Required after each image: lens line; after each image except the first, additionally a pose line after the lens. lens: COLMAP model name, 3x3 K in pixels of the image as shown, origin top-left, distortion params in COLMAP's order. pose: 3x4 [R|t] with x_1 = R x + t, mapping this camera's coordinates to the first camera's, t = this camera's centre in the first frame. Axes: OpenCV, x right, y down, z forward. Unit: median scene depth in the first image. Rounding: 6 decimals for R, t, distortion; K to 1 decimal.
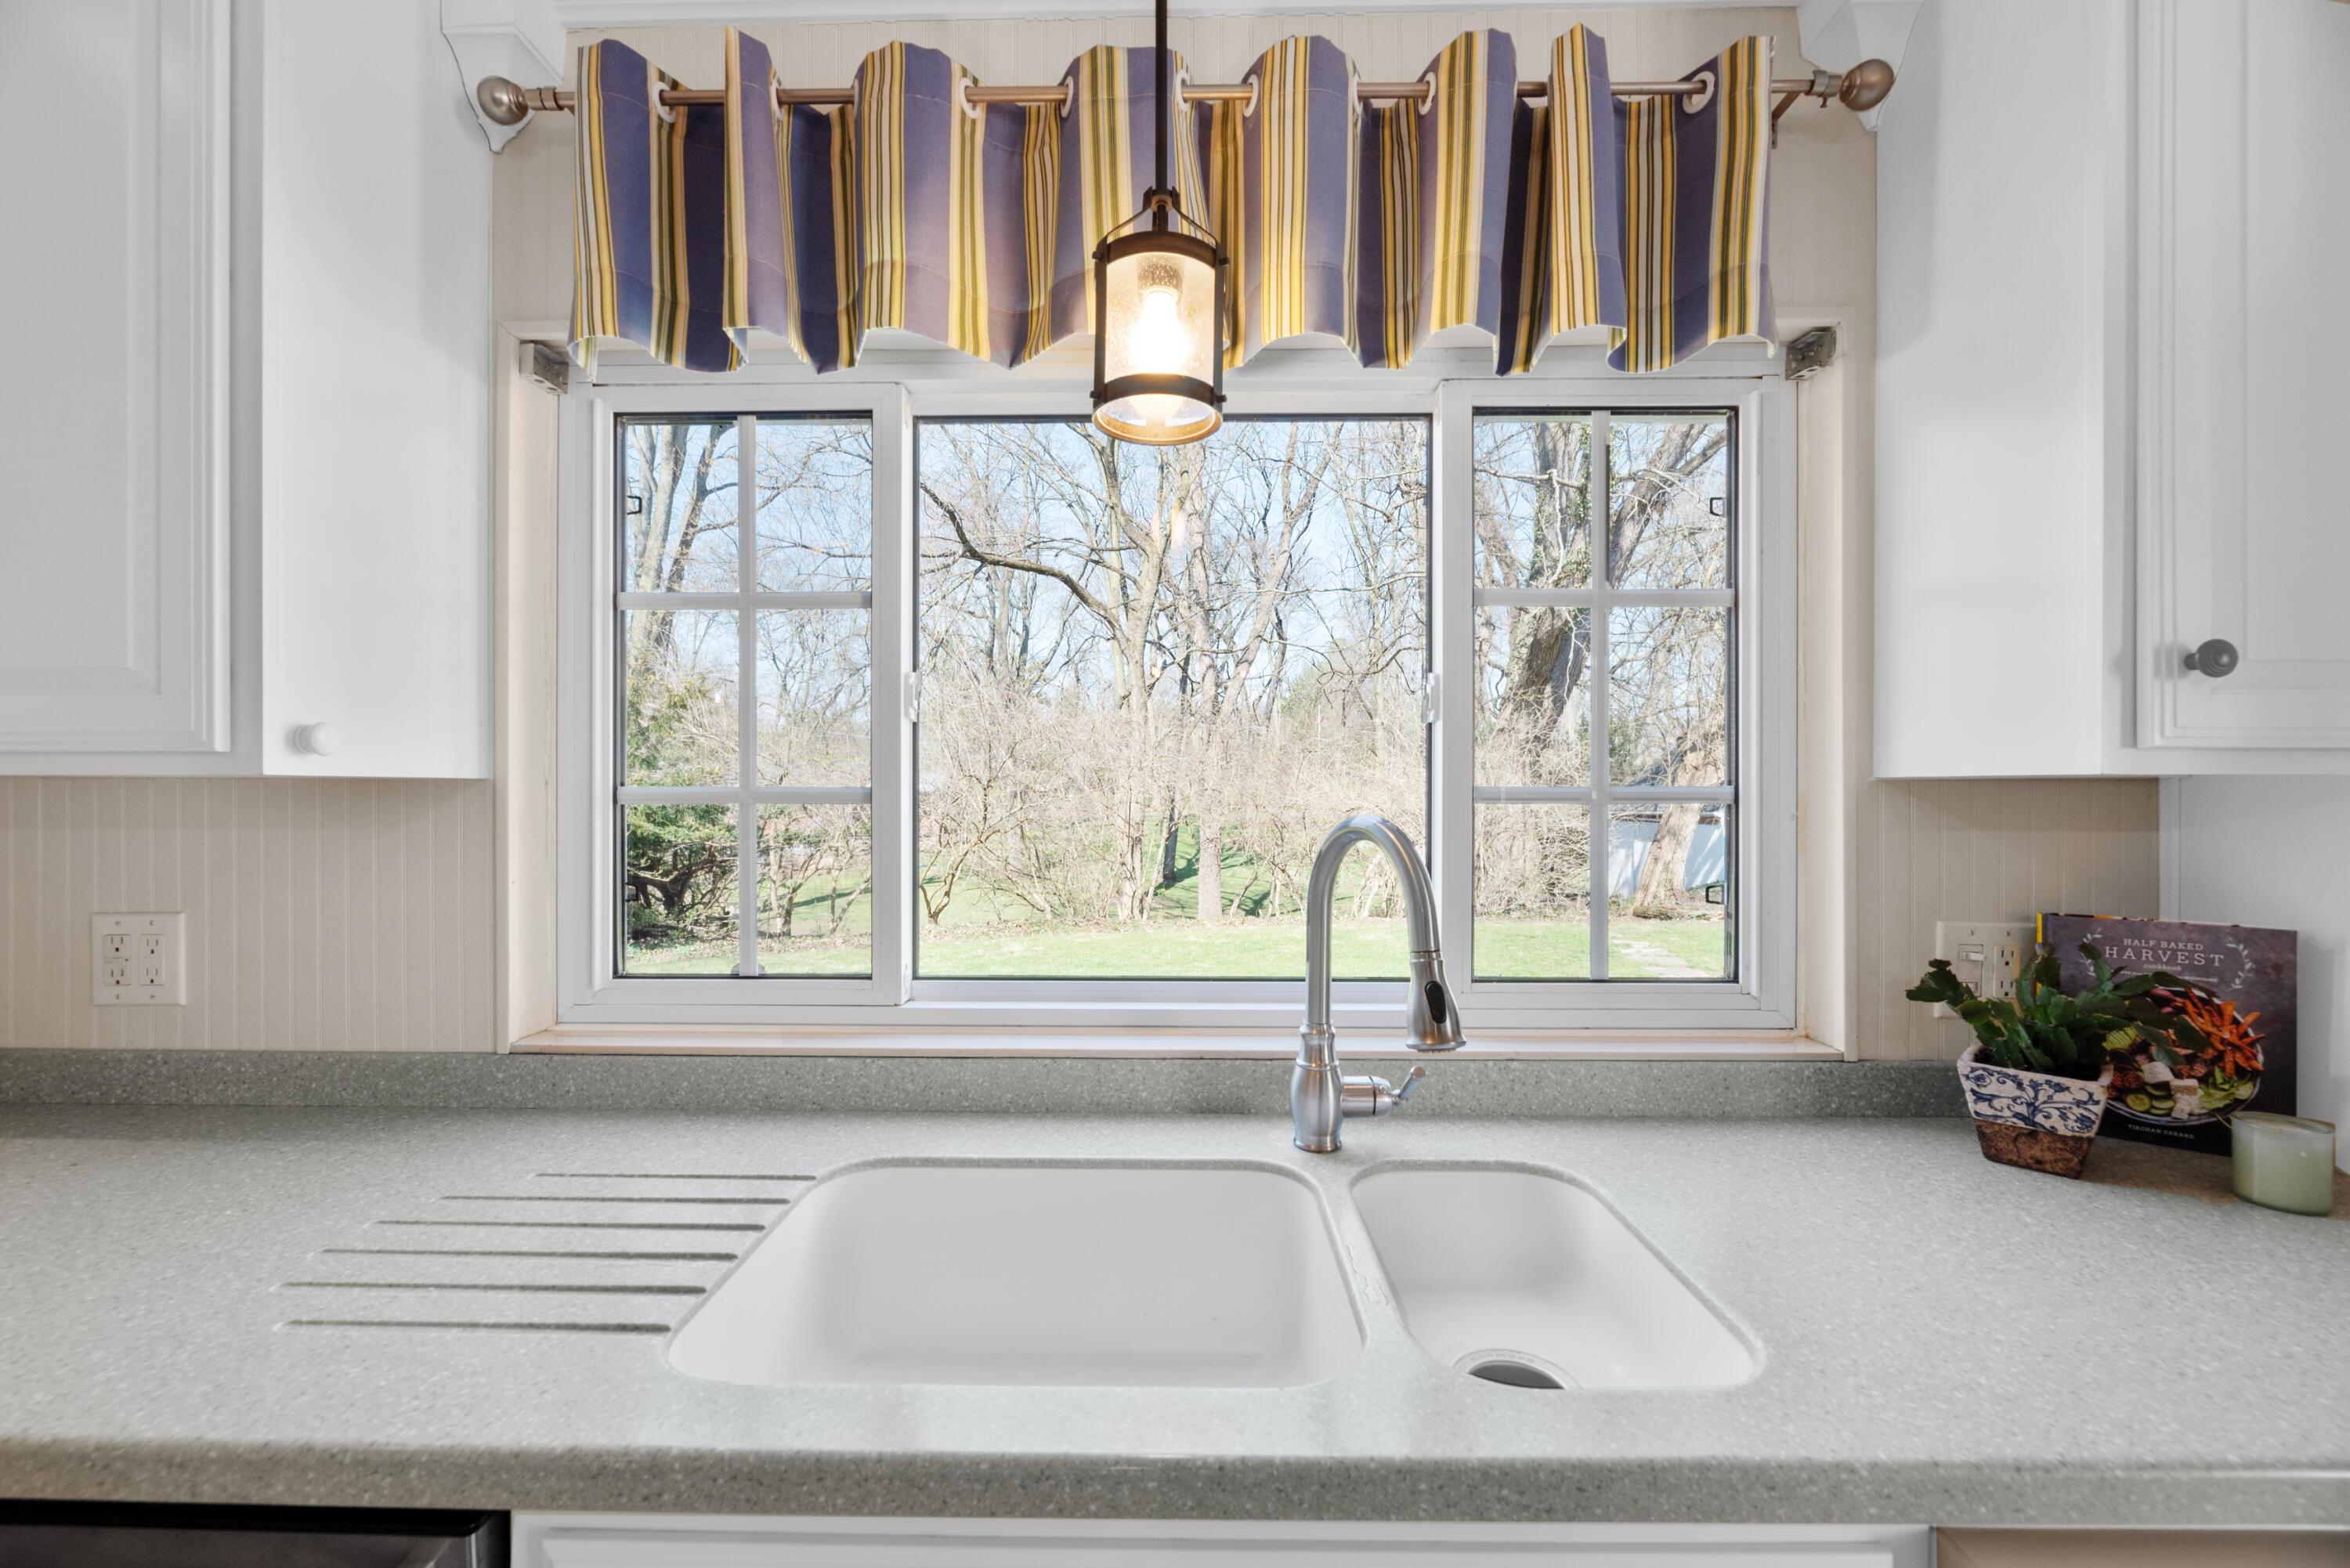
lens RADIAL K [[987.0, 0, 1172.8], [0, 987.0, 795.6], [0, 0, 1]] dist [0.000039, -0.000129]
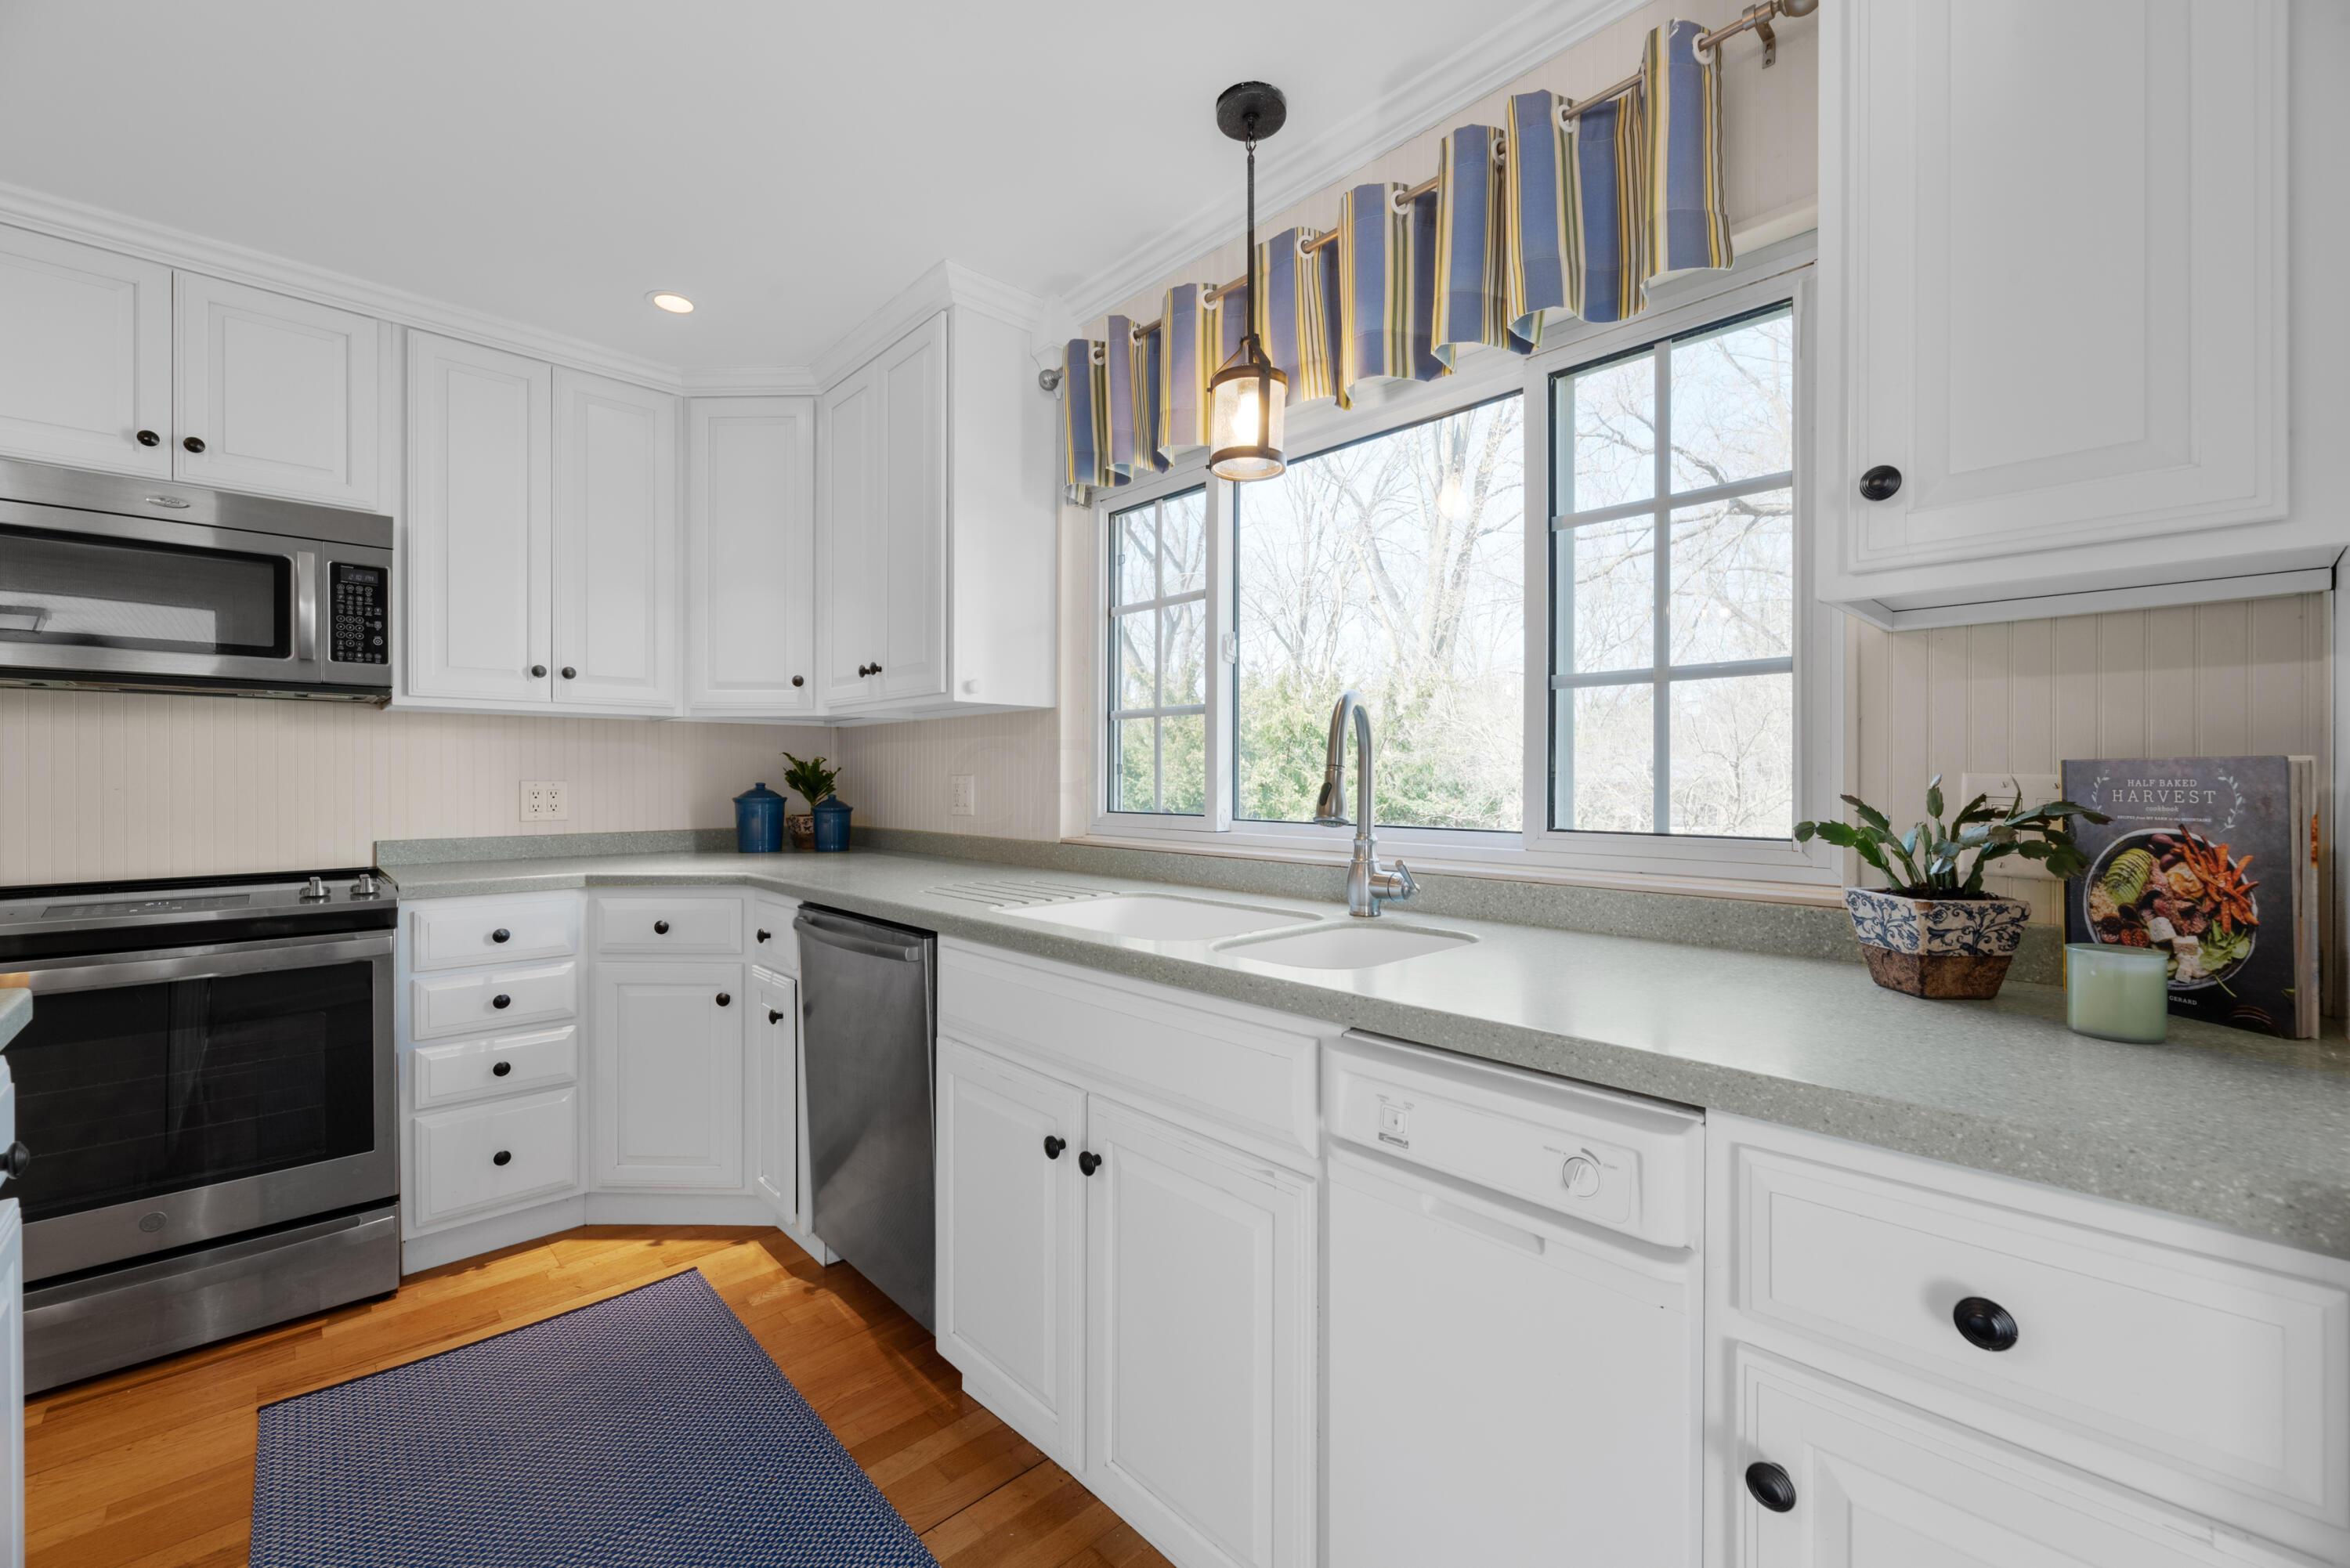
lens RADIAL K [[948.4, 0, 1171.5], [0, 948.4, 785.6], [0, 0, 1]] dist [0.000225, -0.000201]
pose [[0.700348, 0.004675, -0.713786, 0.997425], [-0.004708, 0.999987, 0.001931, 0.156980], [0.713786, 0.002008, 0.700361, -0.230071]]
